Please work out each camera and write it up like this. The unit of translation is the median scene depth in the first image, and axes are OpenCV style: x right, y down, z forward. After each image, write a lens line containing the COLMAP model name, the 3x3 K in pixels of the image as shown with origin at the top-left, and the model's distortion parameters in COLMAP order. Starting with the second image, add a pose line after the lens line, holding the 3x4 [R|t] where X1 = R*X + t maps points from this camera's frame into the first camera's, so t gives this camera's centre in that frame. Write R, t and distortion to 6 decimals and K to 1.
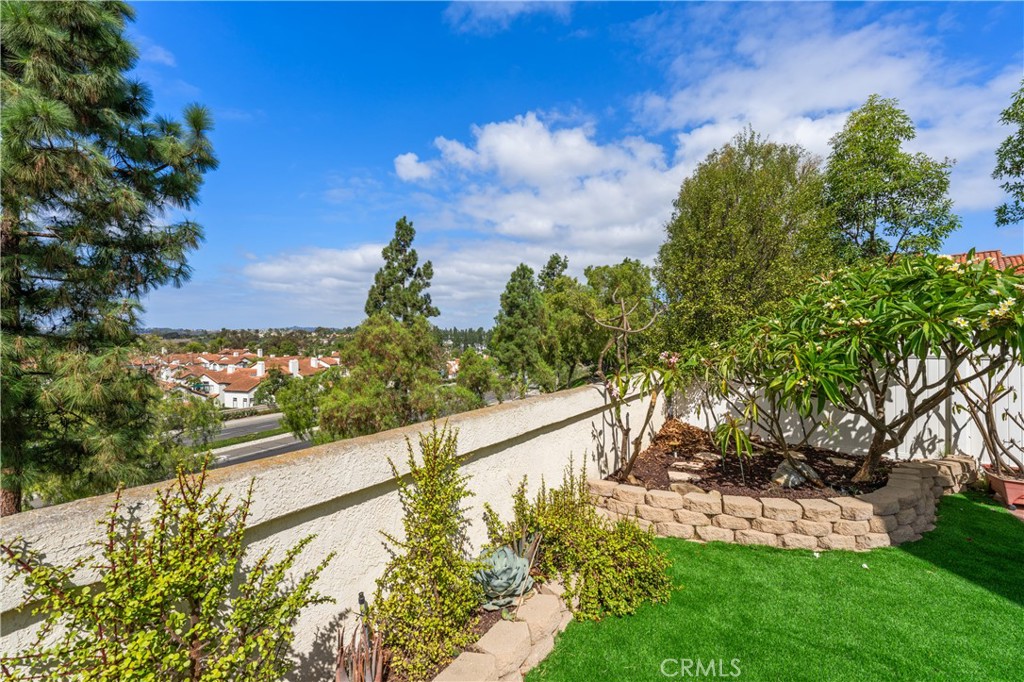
lens RADIAL K [[413.7, 0, 513.0], [0, 413.7, 333.8], [0, 0, 1]] dist [-0.001767, -0.000228]
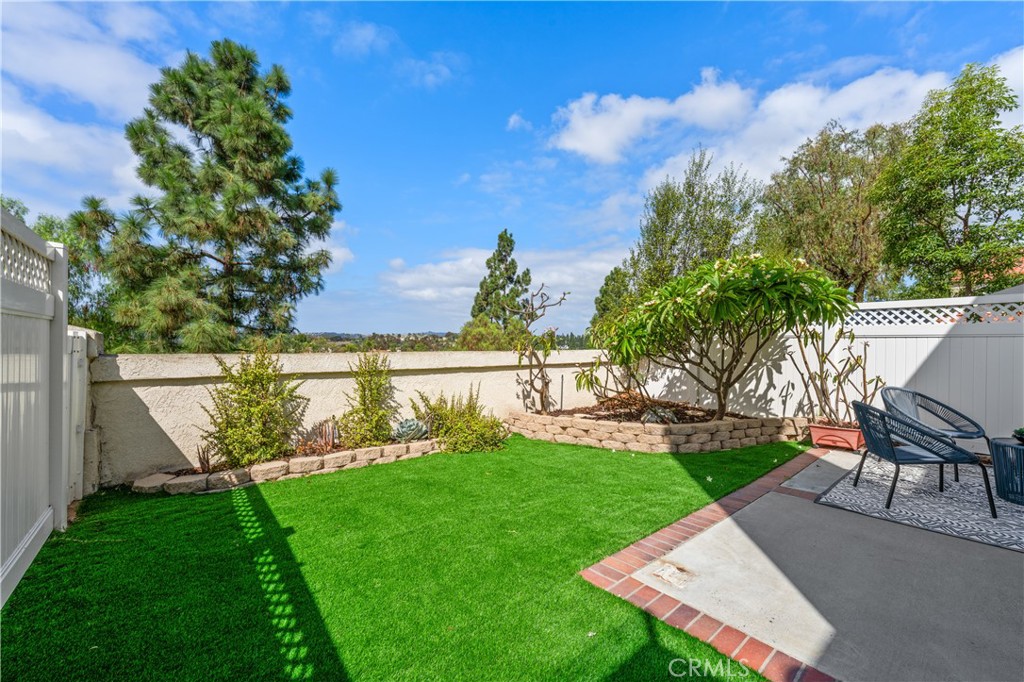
lens RADIAL K [[409.5, 0, 510.0], [0, 409.5, 343.5], [0, 0, 1]] dist [-0.001011, -0.000003]
pose [[0.958813, 0.012059, -0.283782, 0.465533], [-0.009139, 0.999891, 0.011613, 0.065419], [0.283891, -0.008541, 0.958819, -0.357913]]
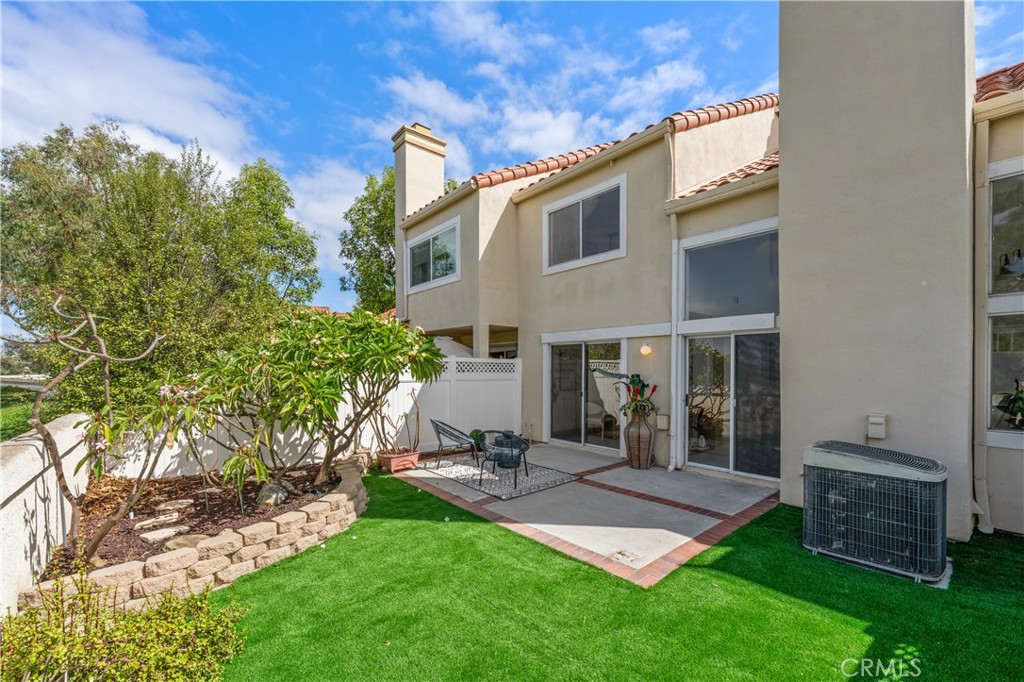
lens RADIAL K [[419.1, 0, 511.5], [0, 419.1, 369.2], [0, 0, 1]] dist [-0.000380, 0.000252]
pose [[0.271068, -0.000848, 0.962560, -0.178710], [-0.007174, 0.999970, 0.002901, 0.002895], [-0.962534, -0.007692, 0.271054, 0.076593]]
